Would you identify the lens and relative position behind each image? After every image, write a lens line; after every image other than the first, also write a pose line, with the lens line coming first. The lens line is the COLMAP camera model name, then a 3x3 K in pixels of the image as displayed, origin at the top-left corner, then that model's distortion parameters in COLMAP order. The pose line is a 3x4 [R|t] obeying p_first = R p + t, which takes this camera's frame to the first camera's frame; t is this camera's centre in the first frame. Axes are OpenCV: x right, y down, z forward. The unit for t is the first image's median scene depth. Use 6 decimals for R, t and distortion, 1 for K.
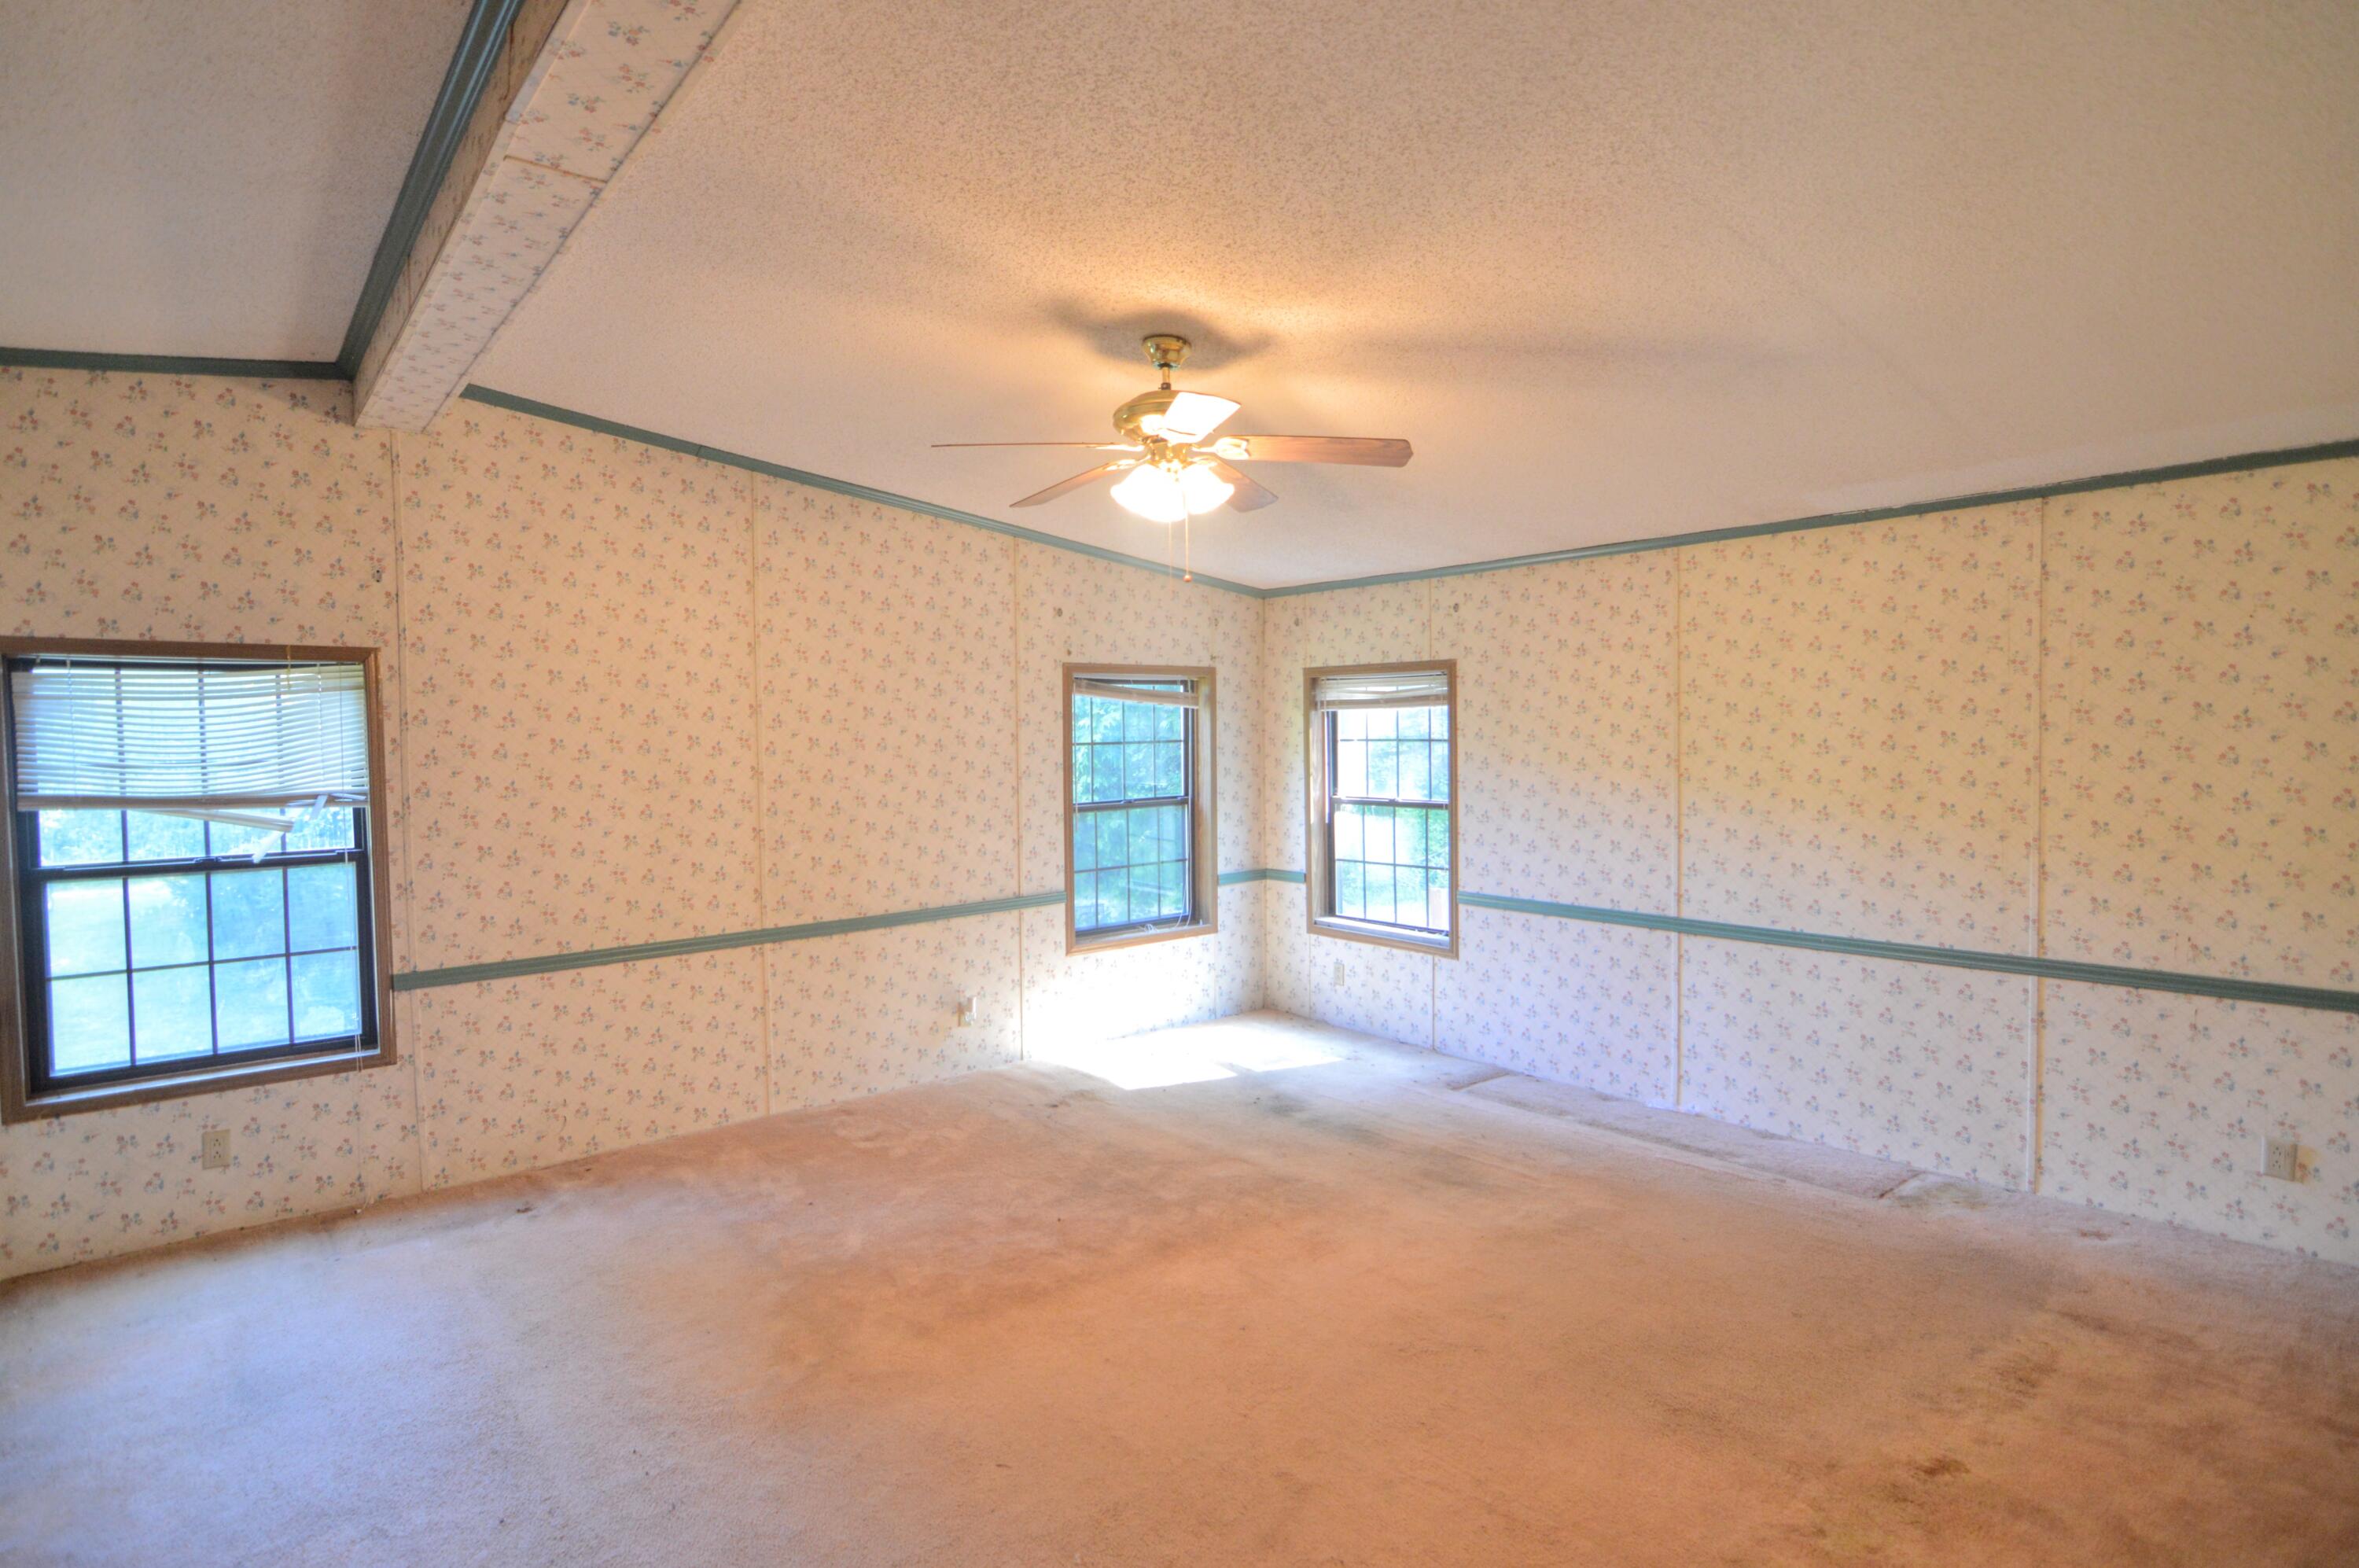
lens RADIAL K [[1170.7, 0, 1171.4], [0, 1170.7, 773.3], [0, 0, 1]] dist [-0.029908, 0.008460]
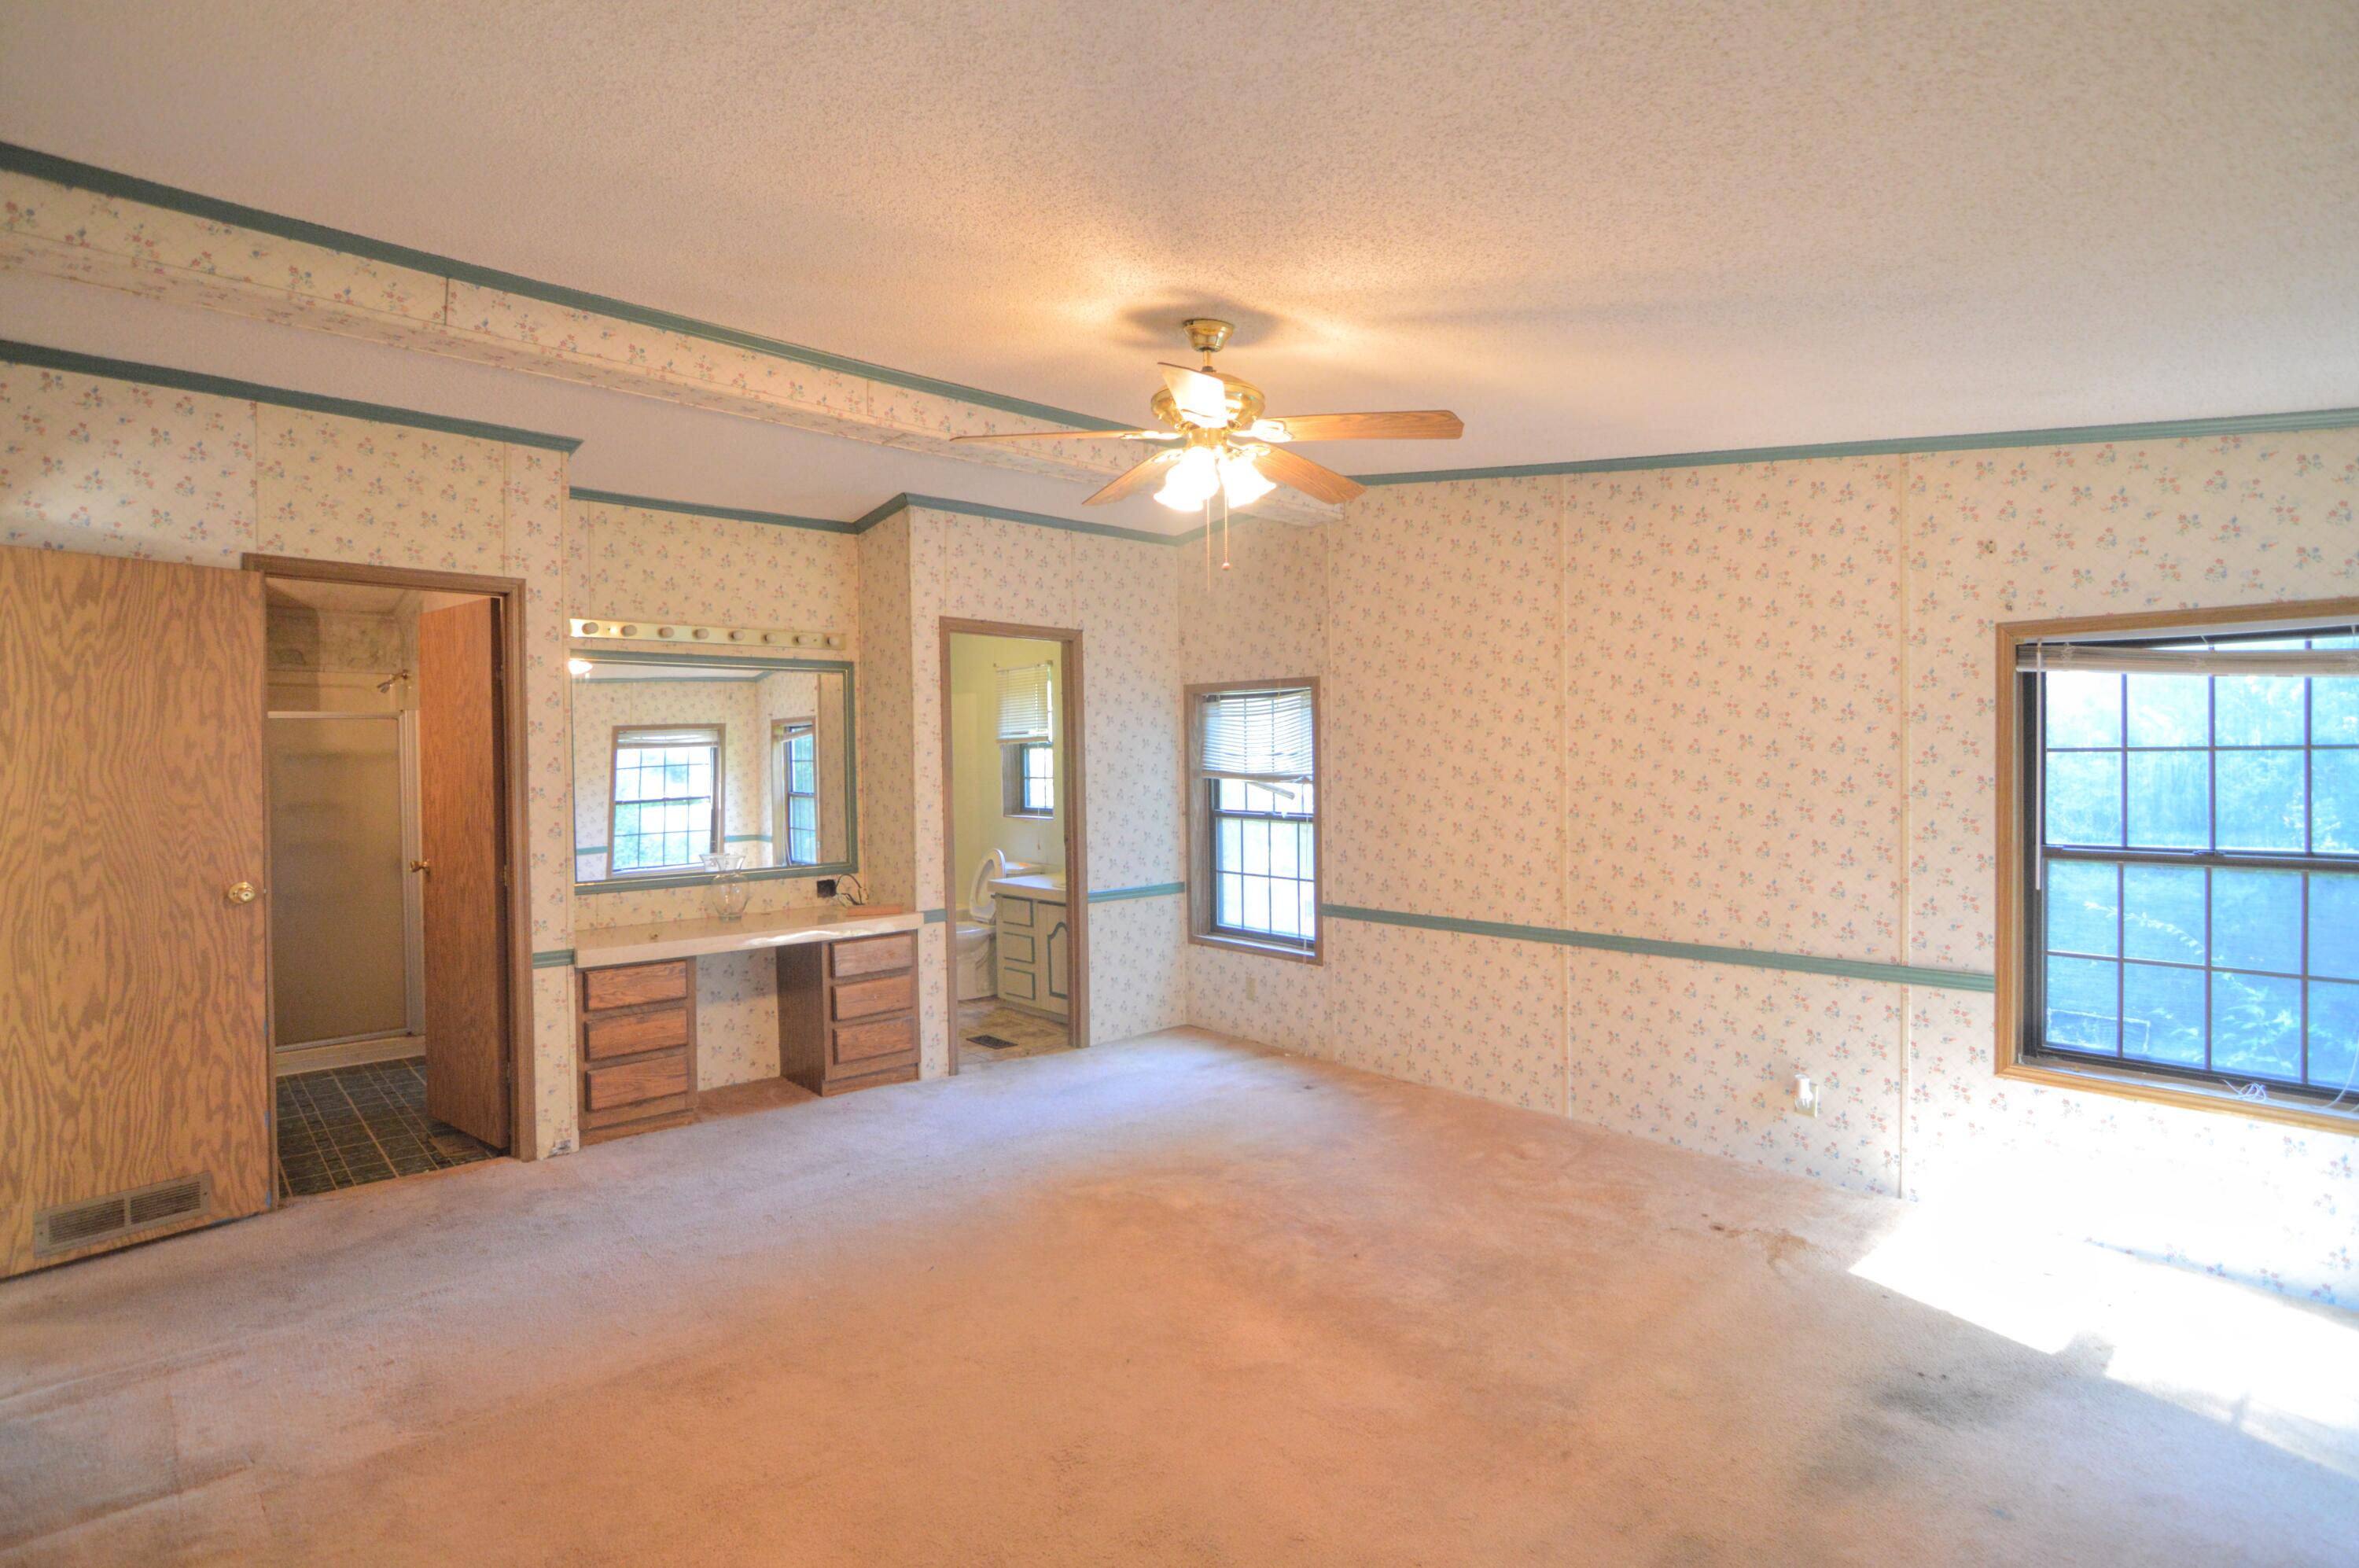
lens RADIAL K [[1170.7, 0, 1171.4], [0, 1170.7, 773.3], [0, 0, 1]] dist [-0.029908, 0.008460]
pose [[0.043752, 0.033033, -0.998496, 0.628650], [-0.026408, 0.999142, 0.031897, -0.023618], [0.998693, 0.024972, 0.044587, 0.613424]]
